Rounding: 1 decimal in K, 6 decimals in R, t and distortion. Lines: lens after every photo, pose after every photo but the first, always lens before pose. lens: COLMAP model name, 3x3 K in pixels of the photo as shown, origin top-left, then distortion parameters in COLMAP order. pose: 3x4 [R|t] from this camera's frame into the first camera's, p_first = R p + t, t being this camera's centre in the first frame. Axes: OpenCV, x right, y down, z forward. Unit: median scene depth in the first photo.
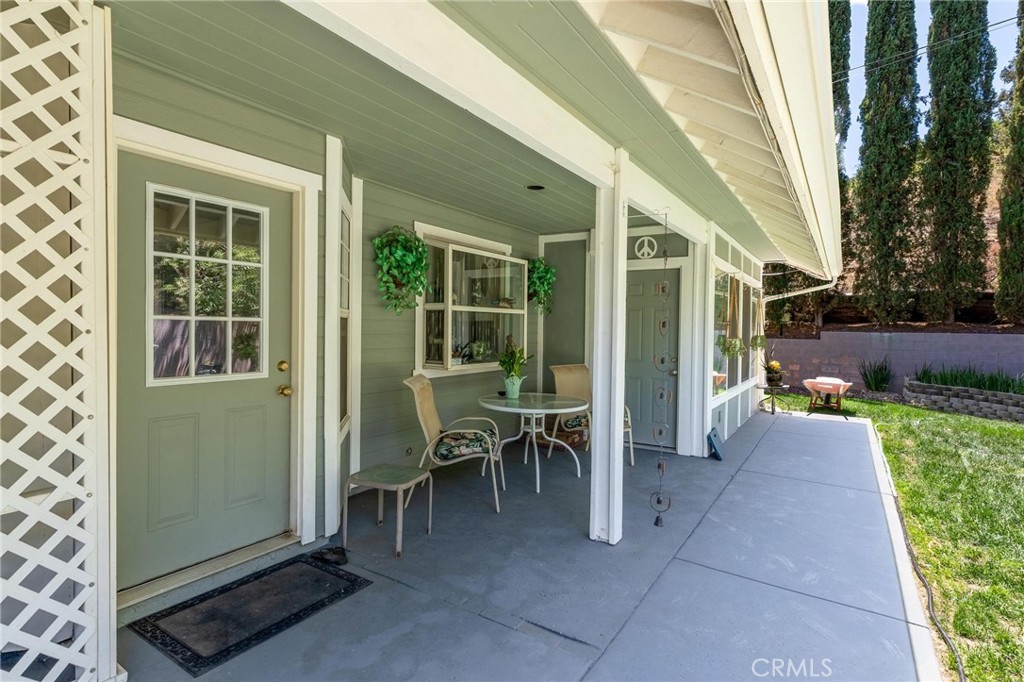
lens RADIAL K [[516.1, 0, 512.0], [0, 516.1, 341.0], [0, 0, 1]] dist [0.000502, 0.000258]
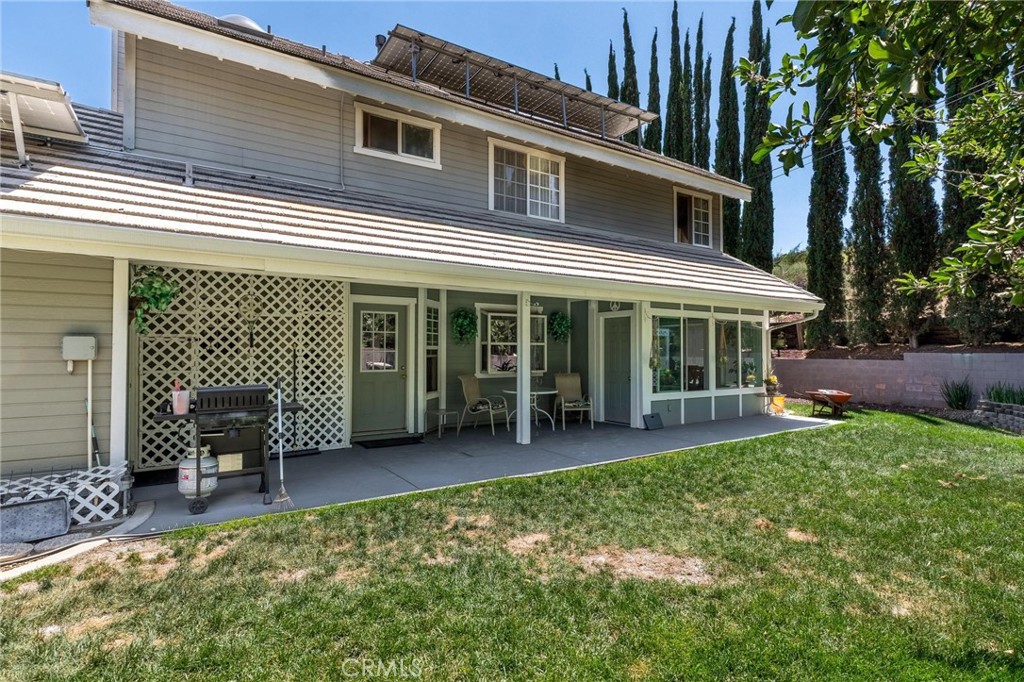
lens RADIAL K [[516.1, 0, 512.0], [0, 516.1, 341.0], [0, 0, 1]] dist [0.000502, 0.000258]
pose [[0.916113, -0.018567, -0.400489, 0.933174], [-0.000600, 0.998862, -0.047680, 0.029186], [0.400919, 0.043920, 0.915060, -1.014758]]
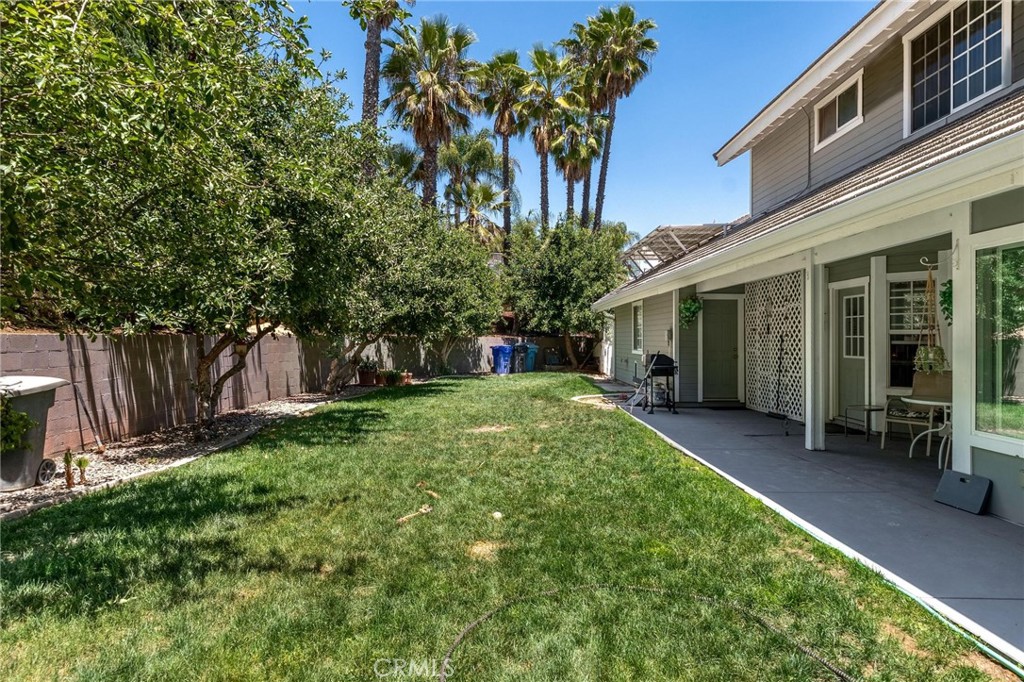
lens RADIAL K [[638.8, 0, 512.0], [0, 638.8, 341.0], [0, 0, 1]] dist [-0.002108, -0.000779]
pose [[-0.835705, 0.007935, -0.549121, 2.086377], [-0.002175, 0.999840, 0.017759, -0.052861], [0.549174, 0.016036, -0.835554, 2.023781]]
